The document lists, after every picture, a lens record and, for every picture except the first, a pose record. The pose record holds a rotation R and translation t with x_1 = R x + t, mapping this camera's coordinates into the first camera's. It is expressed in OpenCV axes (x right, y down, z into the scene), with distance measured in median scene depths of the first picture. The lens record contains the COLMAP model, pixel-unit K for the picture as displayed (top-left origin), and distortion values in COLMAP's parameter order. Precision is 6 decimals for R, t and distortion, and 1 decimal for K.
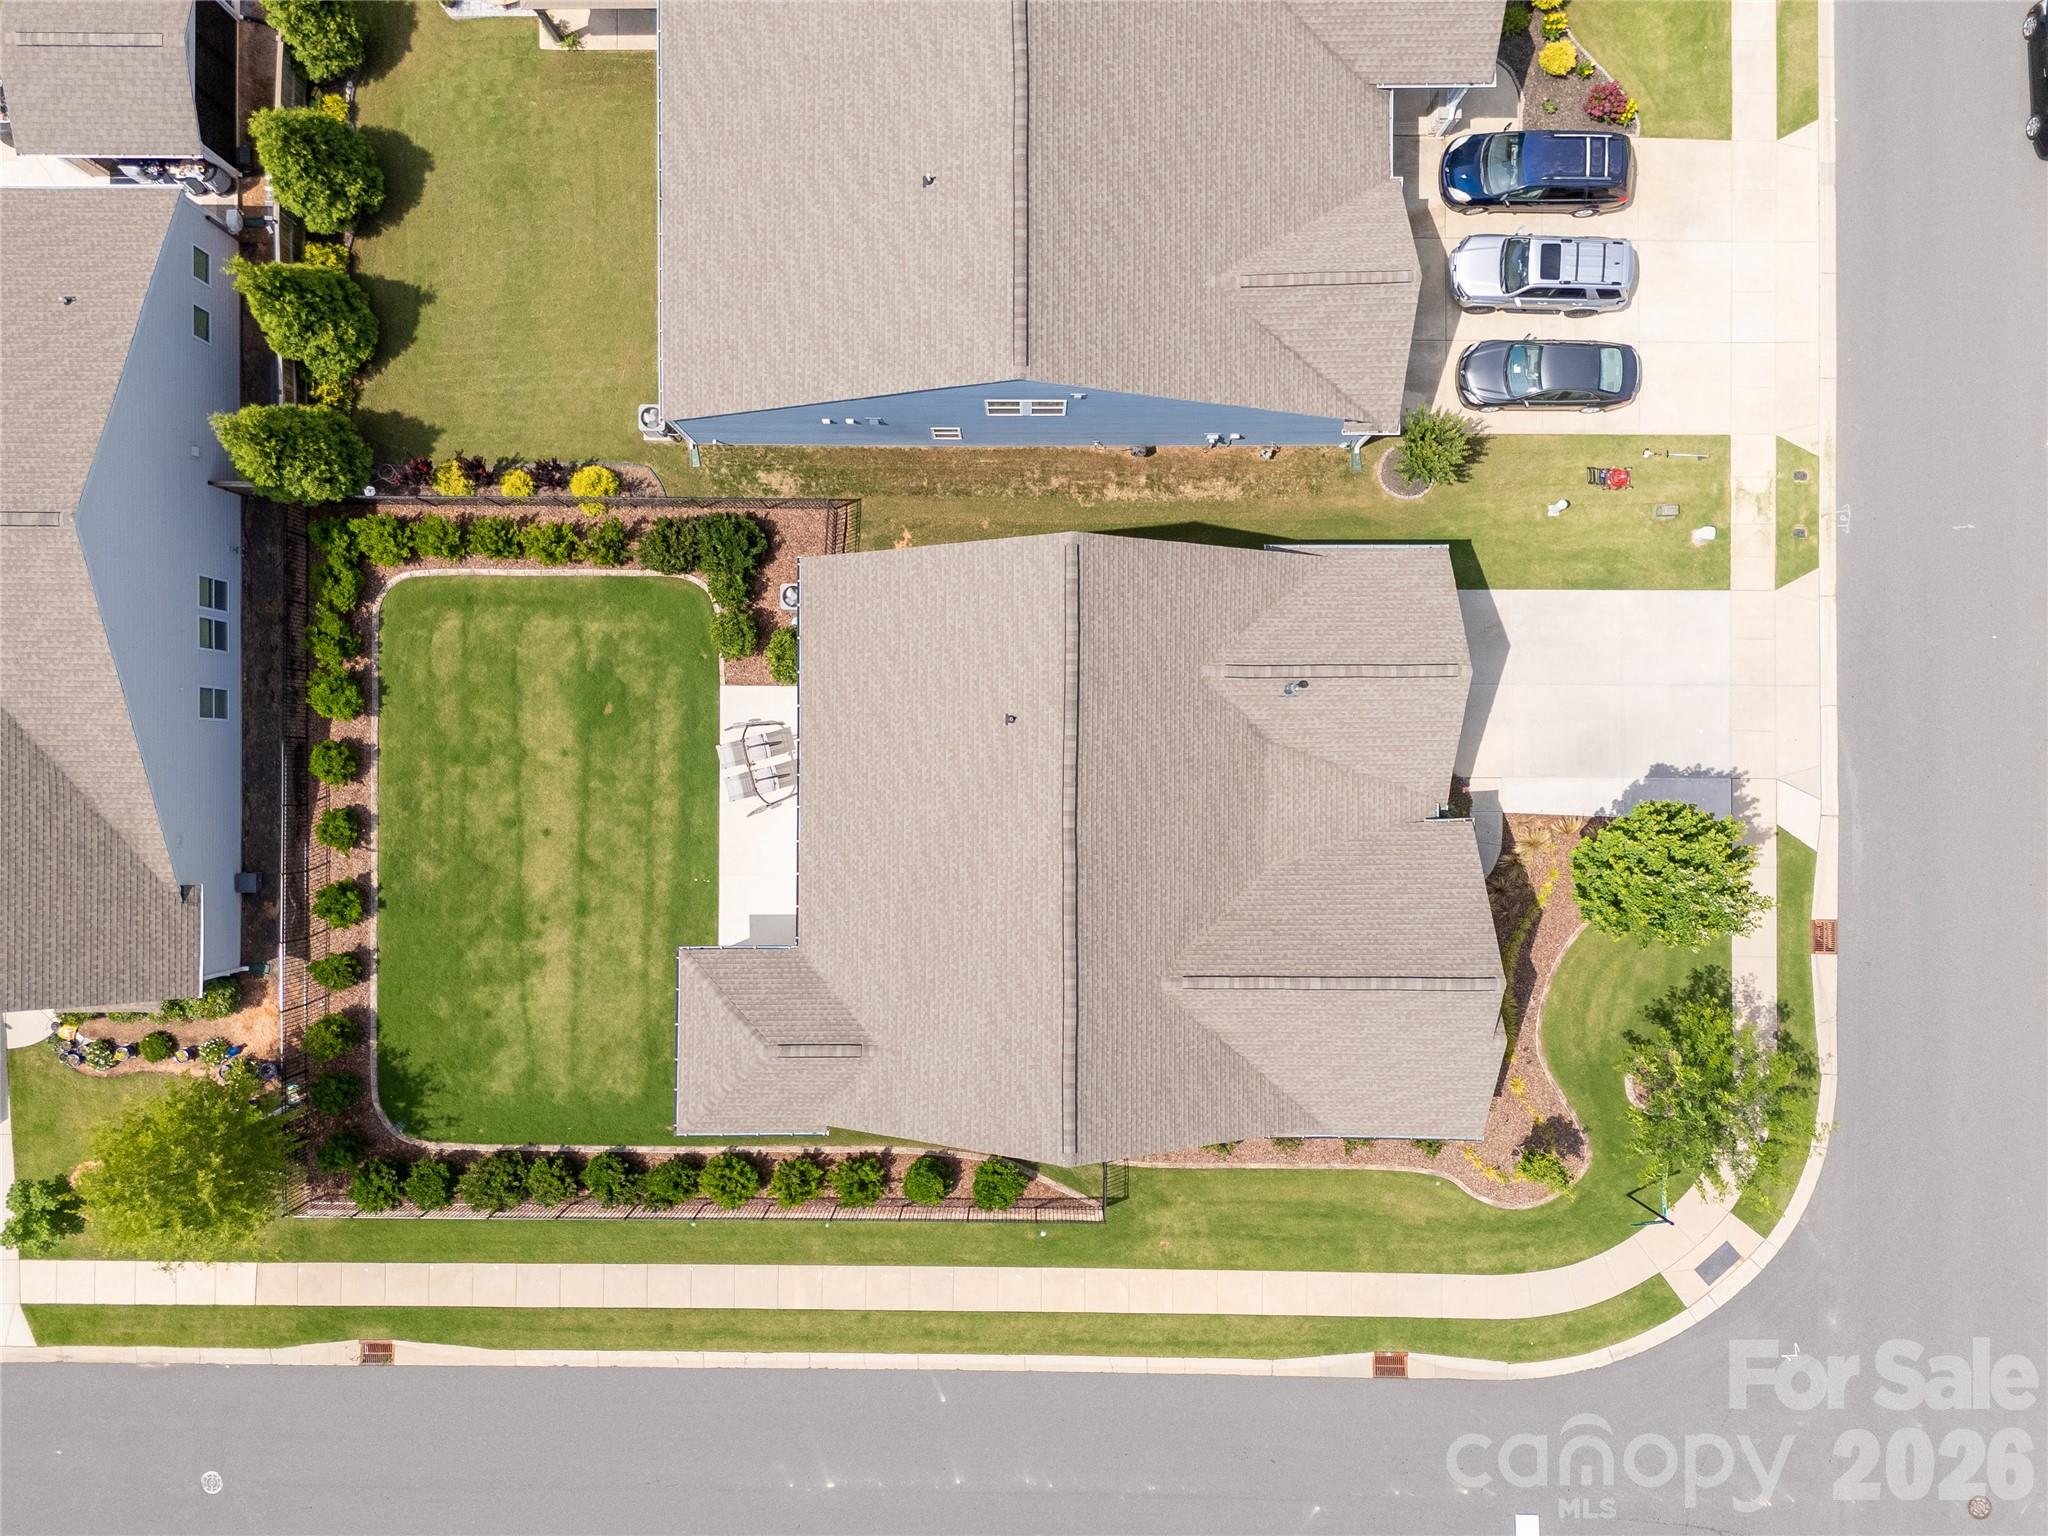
lens RADIAL K [[1507.7, 0, 1020.8], [0, 1507.7, 770.4], [0, 0, 1]] dist [0.072921, -0.064640]
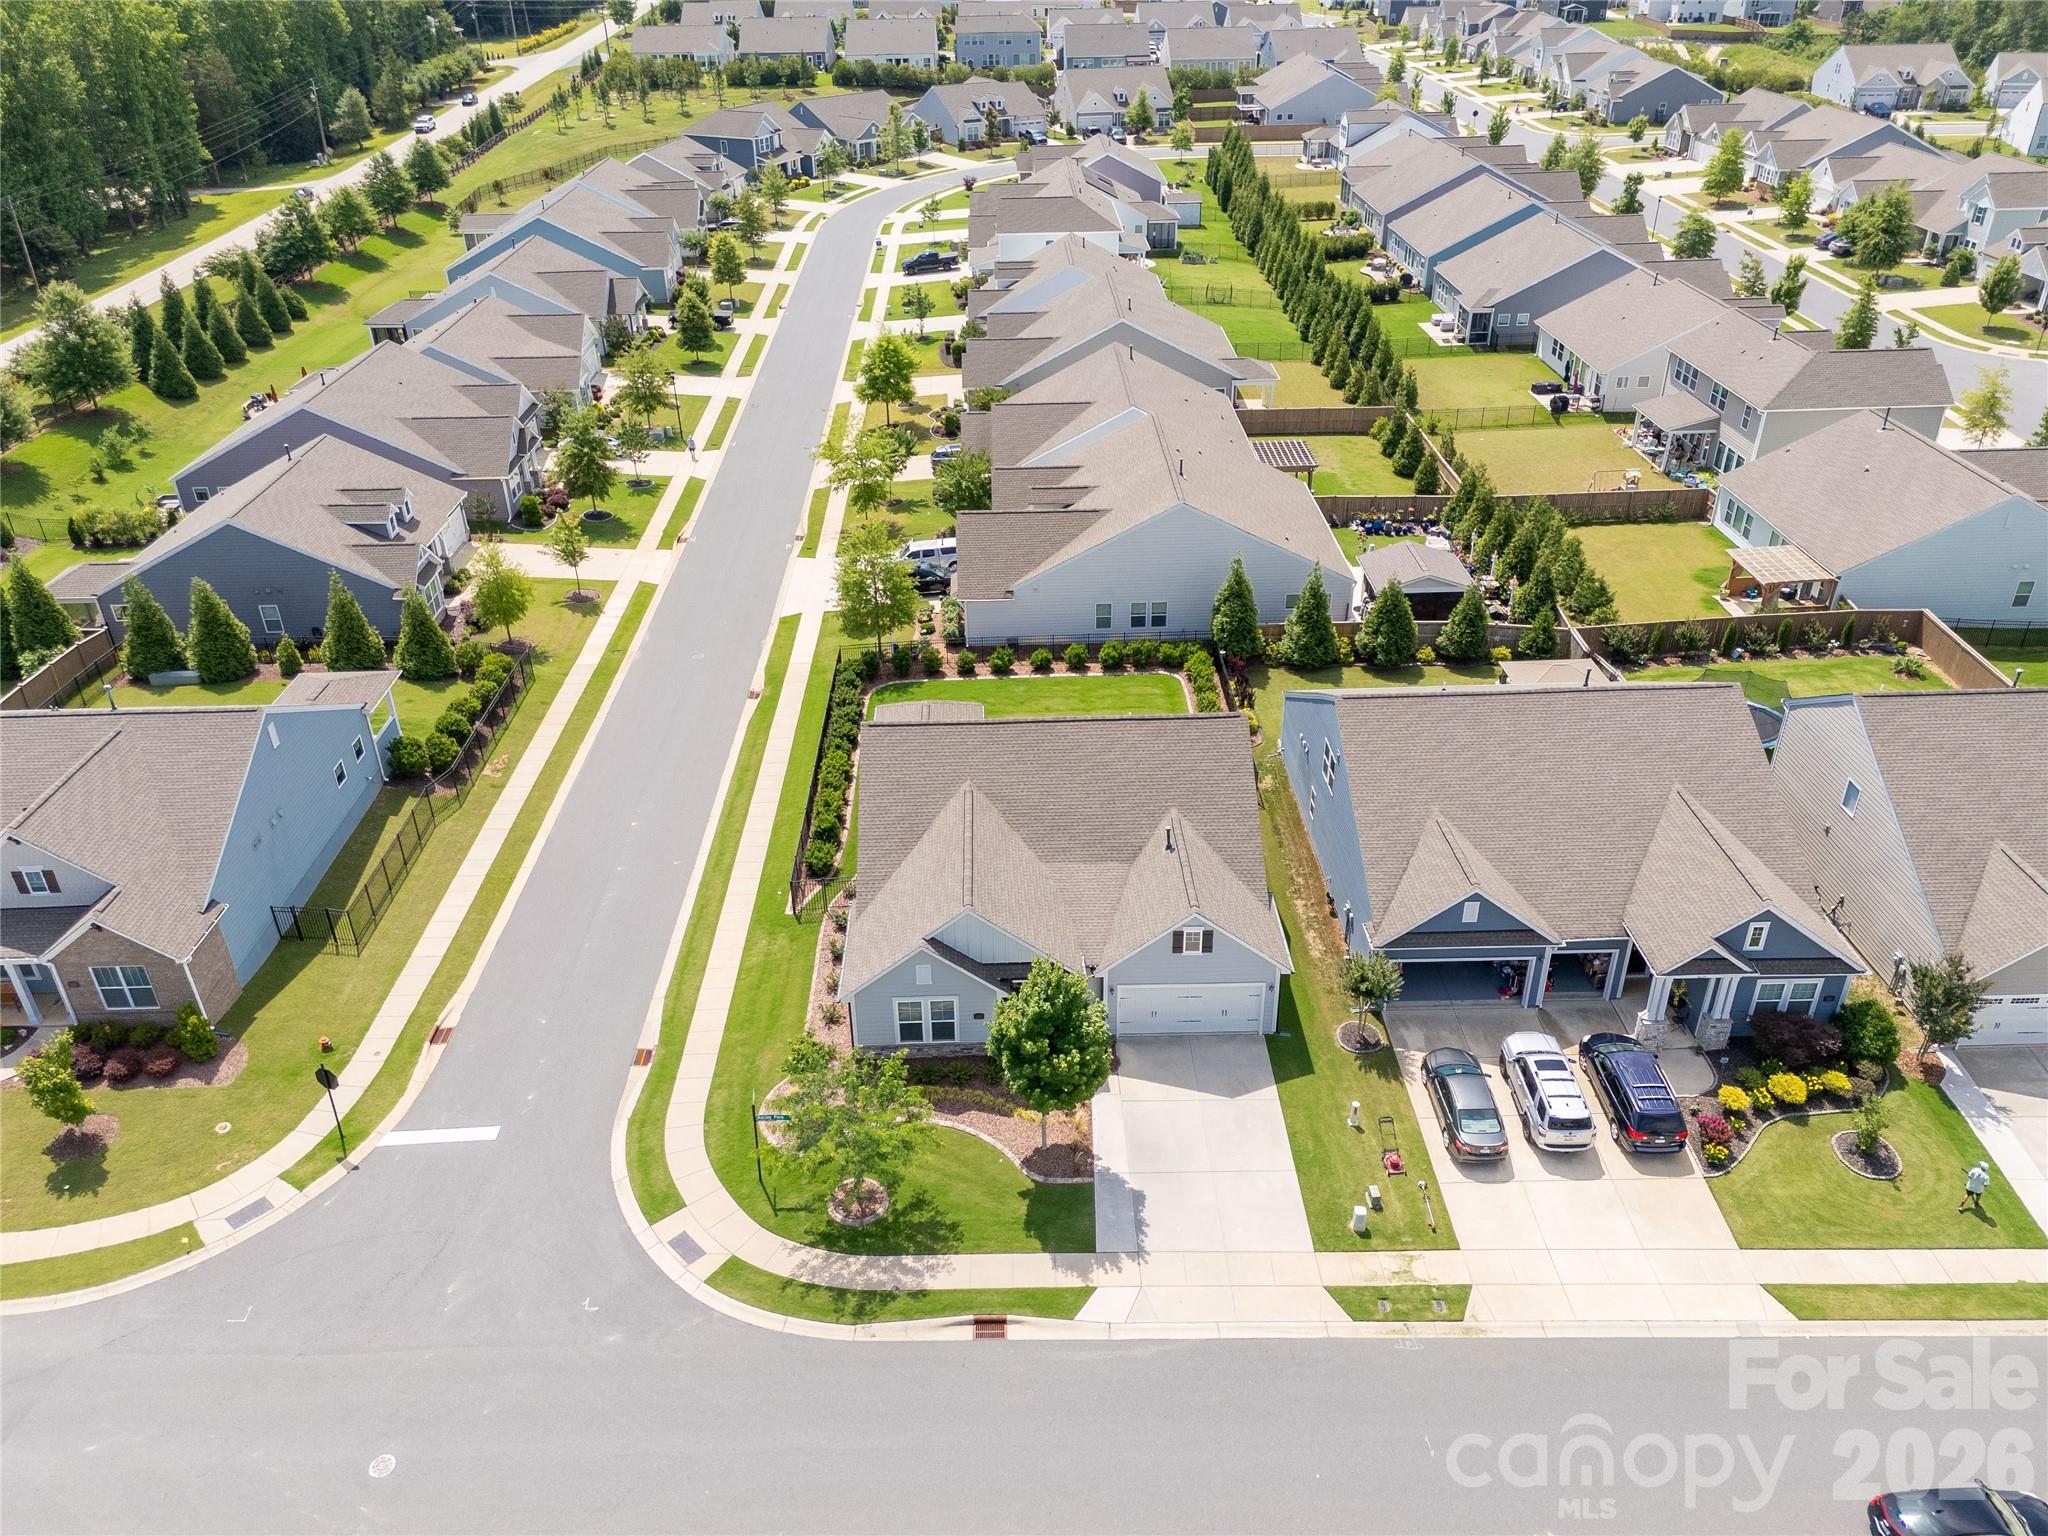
lens RADIAL K [[1507.7, 0, 1020.8], [0, 1507.7, 770.4], [0, 0, 1]] dist [0.072921, -0.064640]
pose [[0.026195, 0.510848, -0.859272, 1.200211], [-0.999484, 0.029375, -0.013006, 0.090628], [0.018597, 0.859169, 0.511354, 0.168627]]
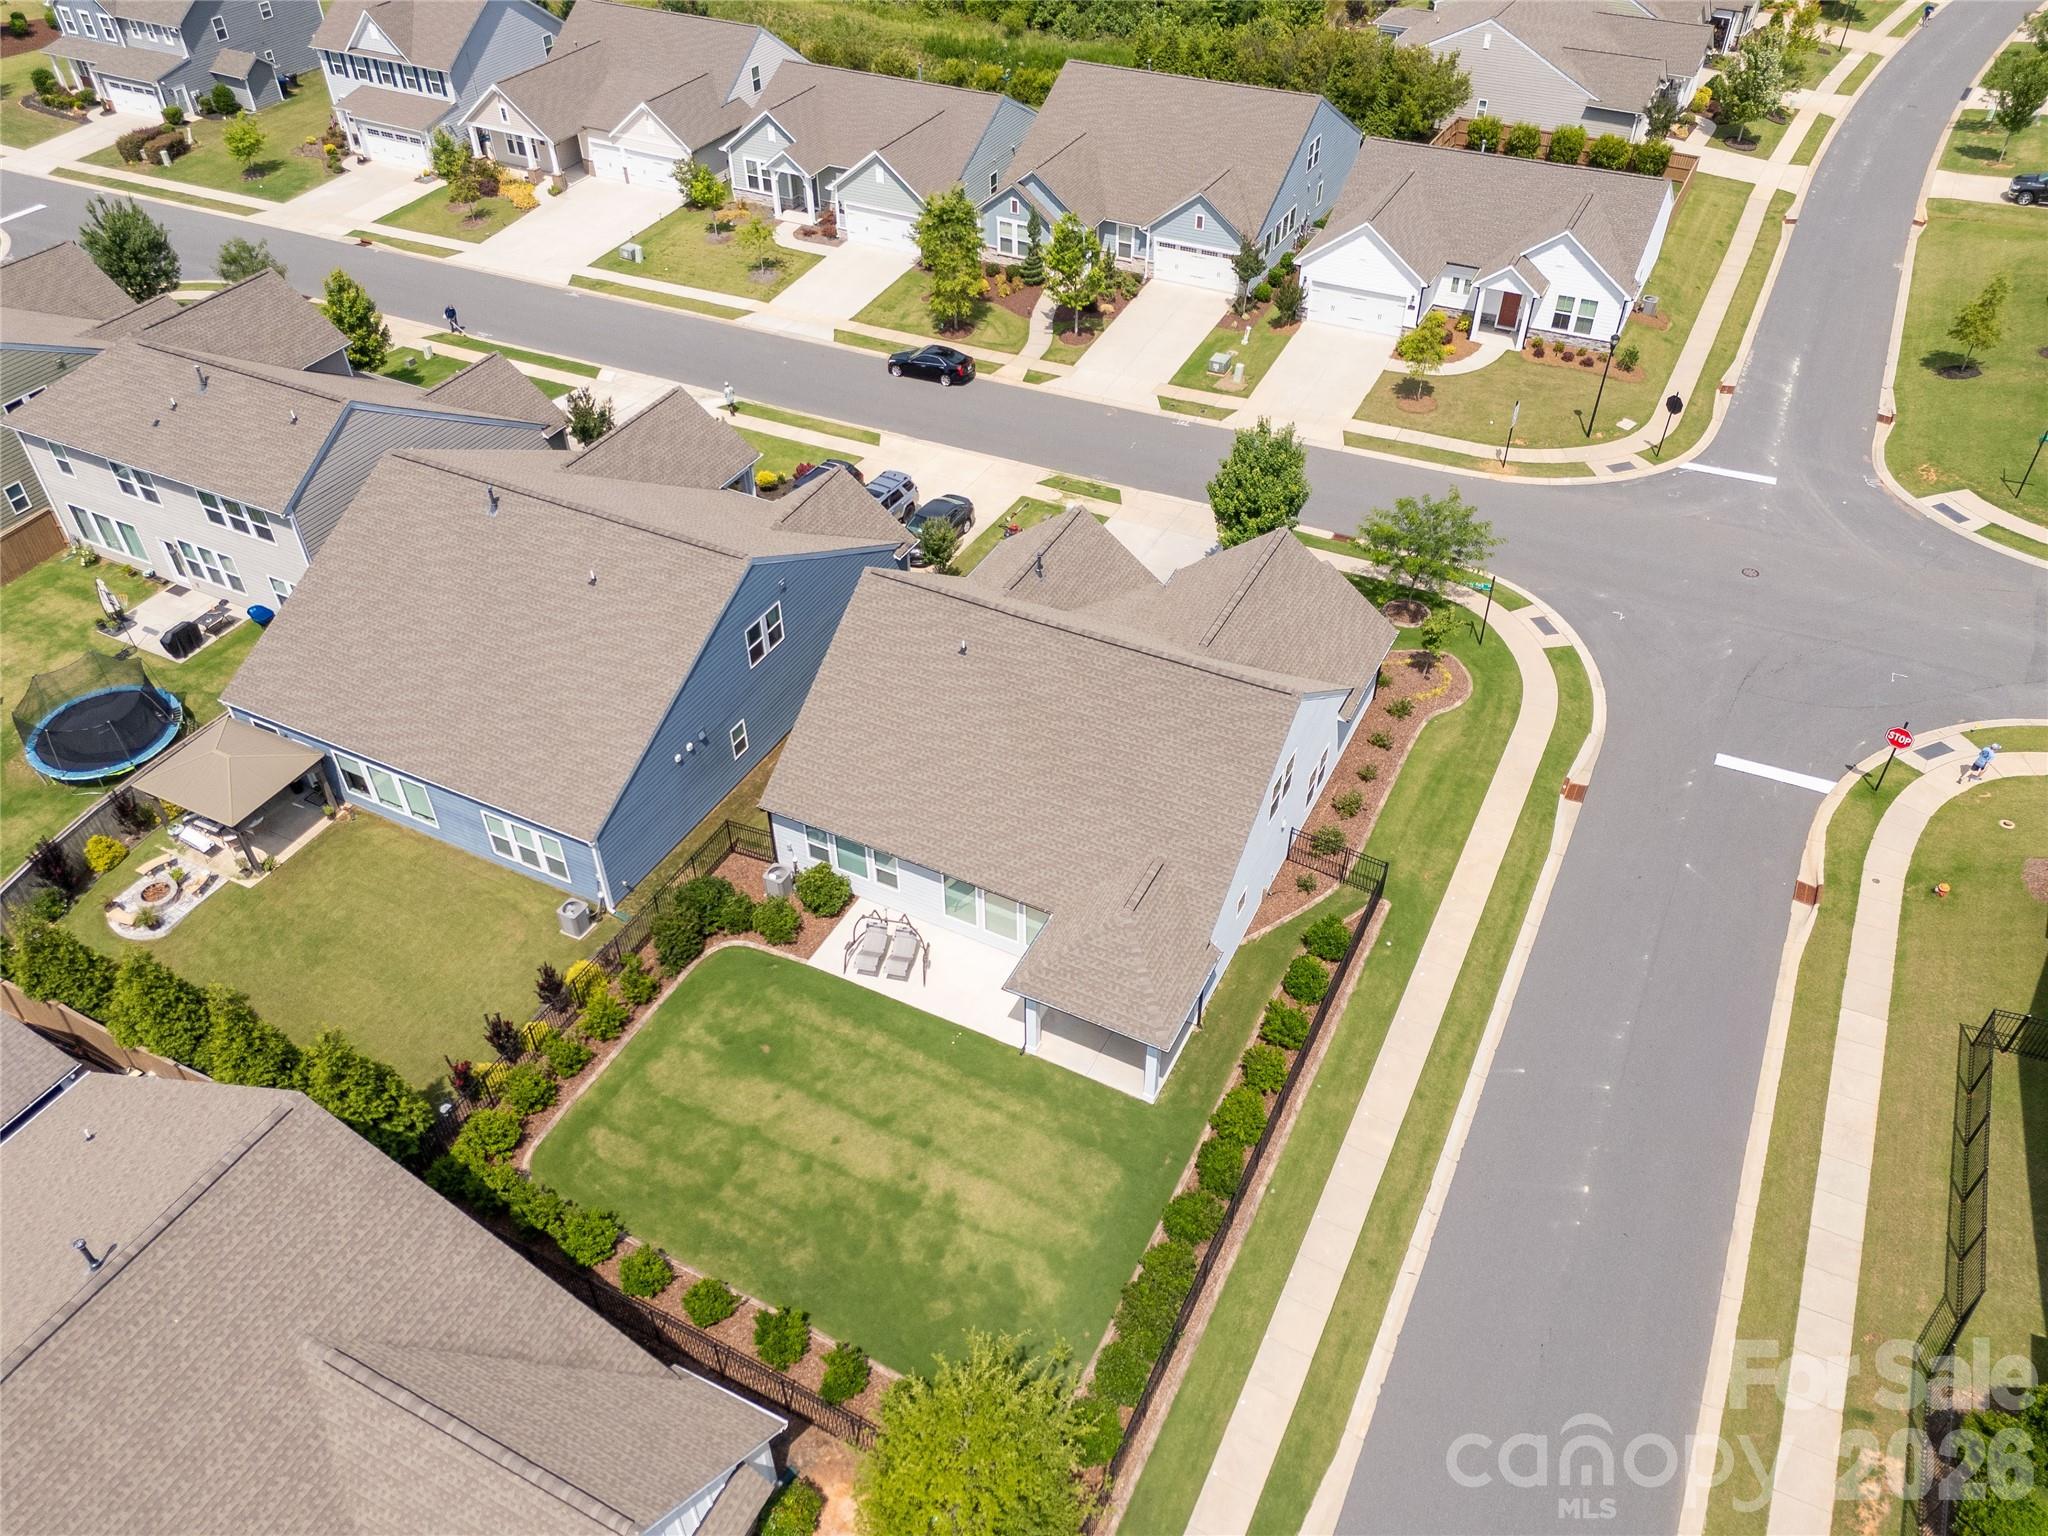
lens RADIAL K [[1507.7, 0, 1020.8], [0, 1507.7, 770.4], [0, 0, 1]] dist [0.072921, -0.064640]
pose [[0.452120, -0.581042, 0.676740, -0.775581], [0.891954, 0.292506, -0.344758, 0.409768], [0.002368, 0.759493, 0.650511, 0.193117]]
